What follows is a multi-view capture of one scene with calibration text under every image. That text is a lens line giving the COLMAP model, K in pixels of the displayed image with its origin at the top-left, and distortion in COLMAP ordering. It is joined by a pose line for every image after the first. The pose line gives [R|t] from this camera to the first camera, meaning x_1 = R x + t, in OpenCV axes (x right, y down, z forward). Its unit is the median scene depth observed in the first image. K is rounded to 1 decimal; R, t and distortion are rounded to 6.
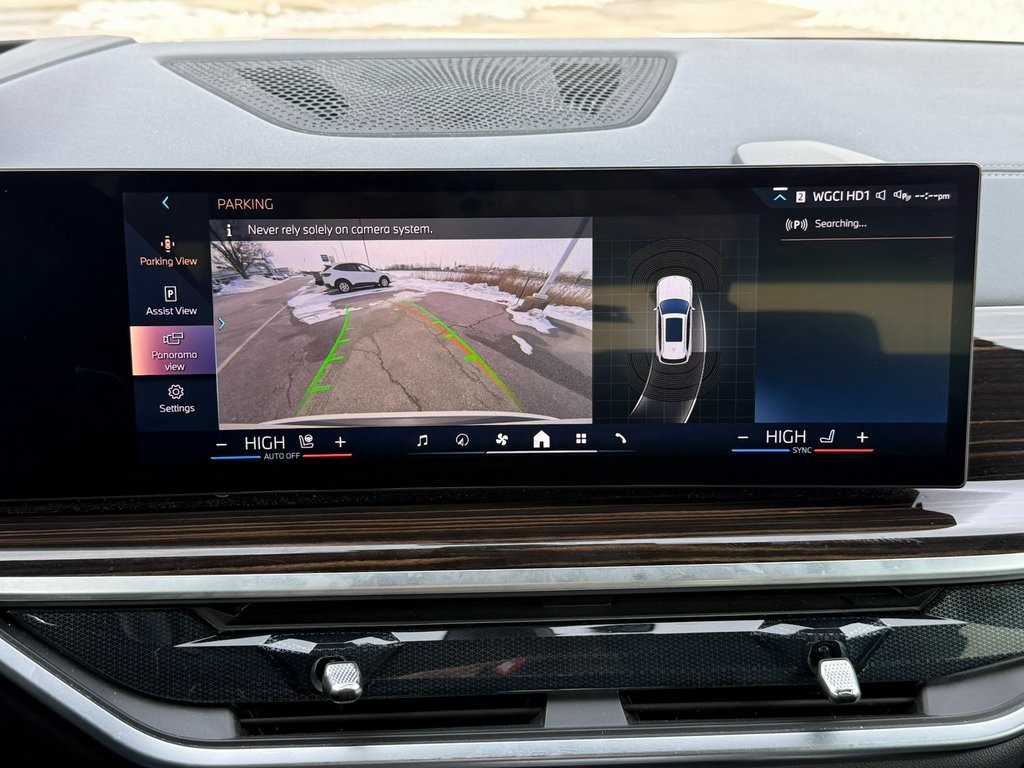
lens RADIAL K [[1309.7, 0, 515.3], [0, 1309.7, 386.9], [0, 0, 1]] dist [0.125332, 0.000000]
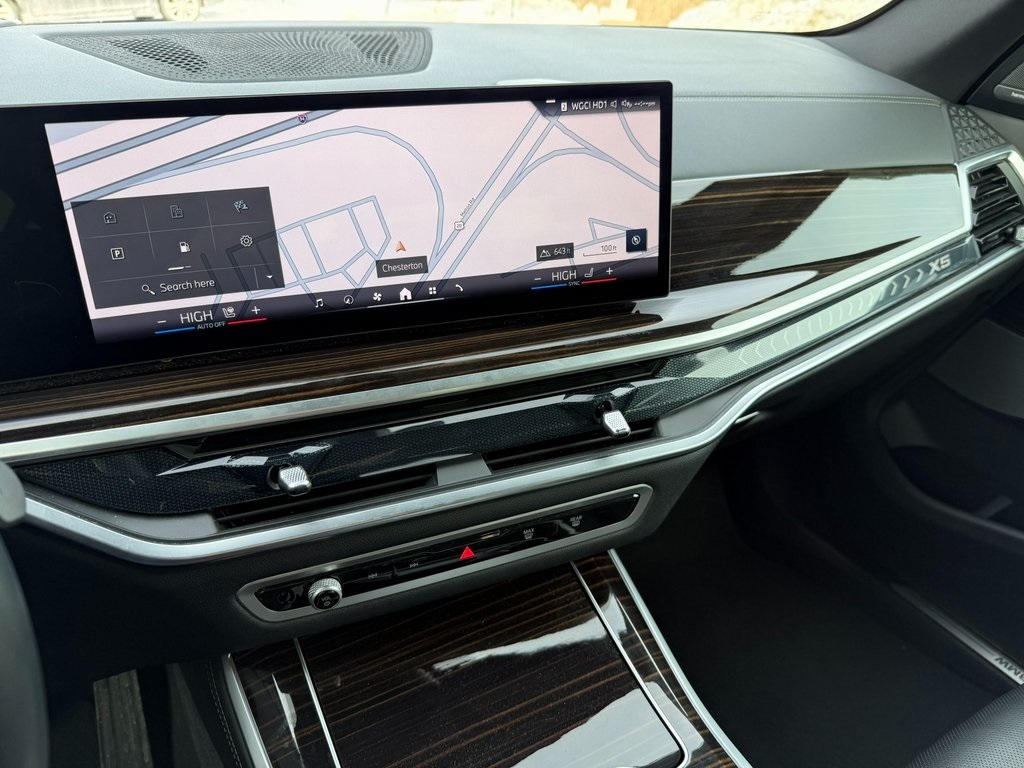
lens RADIAL K [[751.8, 0, 528.5], [0, 751.8, 382.3], [0, 0, 1]] dist [0.043701, -0.070826]
pose [[0.947913, -0.135640, 0.288206, -0.103609], [0.091278, 0.982527, 0.162198, 0.014389], [-0.305170, -0.127443, 0.943732, 0.174566]]
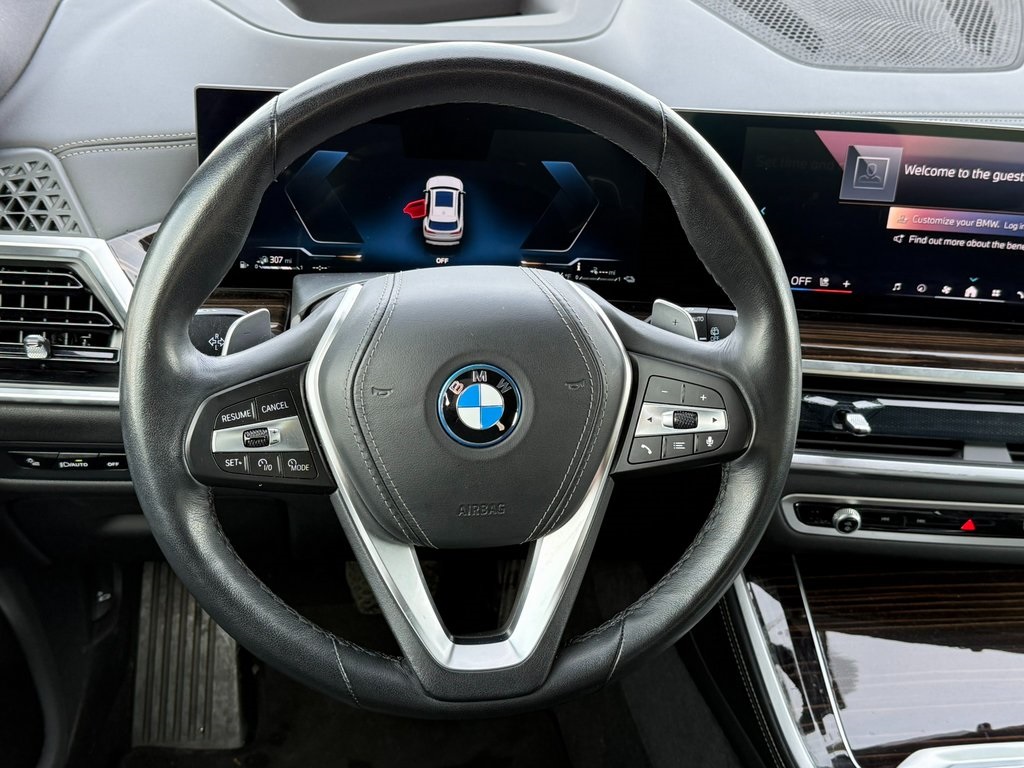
lens RADIAL K [[1309.7, 0, 521.6], [0, 1309.7, 383.8], [0, 0, 1]] dist [0.125332, 0.000000]
pose [[0.996121, 0.087977, -0.001998, -0.535950], [-0.085783, 0.975849, 0.200897, -0.135968], [0.019624, -0.199946, 0.979610, -0.677455]]
